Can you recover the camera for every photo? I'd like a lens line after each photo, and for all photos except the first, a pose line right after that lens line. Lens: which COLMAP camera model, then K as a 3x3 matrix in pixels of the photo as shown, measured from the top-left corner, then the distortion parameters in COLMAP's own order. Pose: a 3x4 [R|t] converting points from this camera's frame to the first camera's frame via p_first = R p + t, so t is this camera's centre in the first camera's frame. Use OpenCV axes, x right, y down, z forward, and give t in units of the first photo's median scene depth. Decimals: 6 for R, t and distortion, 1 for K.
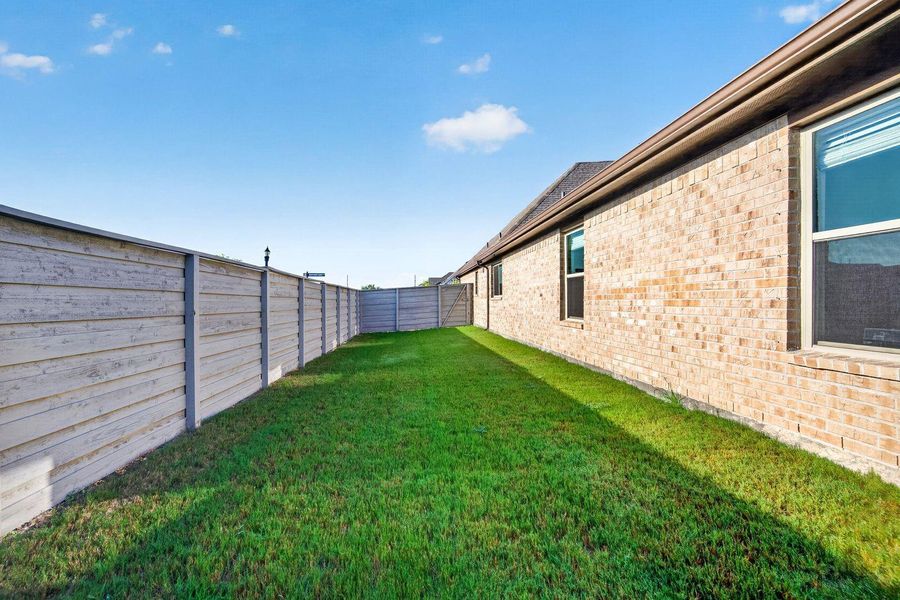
lens RADIAL K [[405.1, 0, 450.0], [0, 405.1, 300.0], [0, 0, 1]] dist [0.030824, 0.000162]
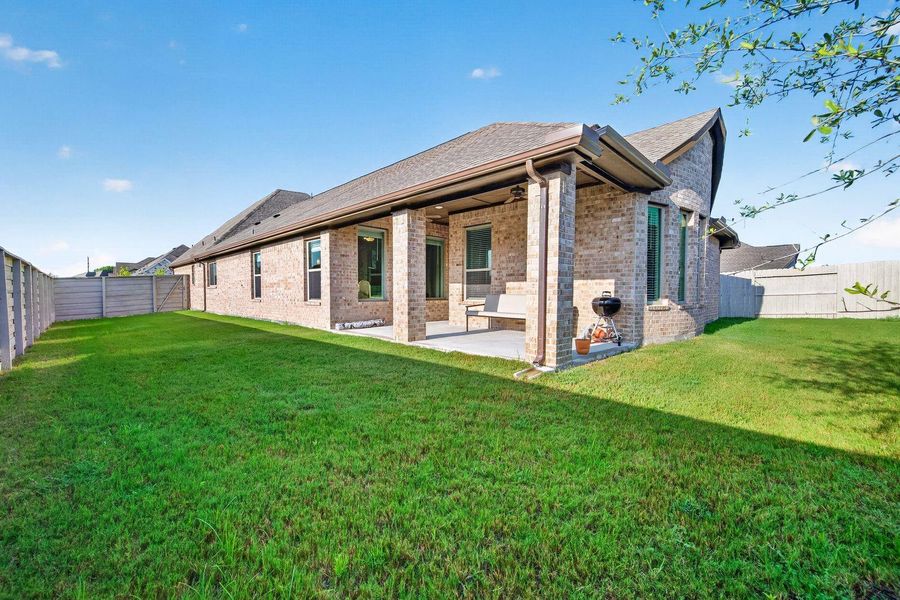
lens RADIAL K [[405.1, 0, 450.0], [0, 405.1, 300.0], [0, 0, 1]] dist [0.030824, 0.000162]
pose [[0.804591, -0.015075, 0.593638, -0.048454], [0.000631, 0.999699, 0.024532, 0.004119], [-0.593829, -0.019363, 0.804358, -0.476698]]
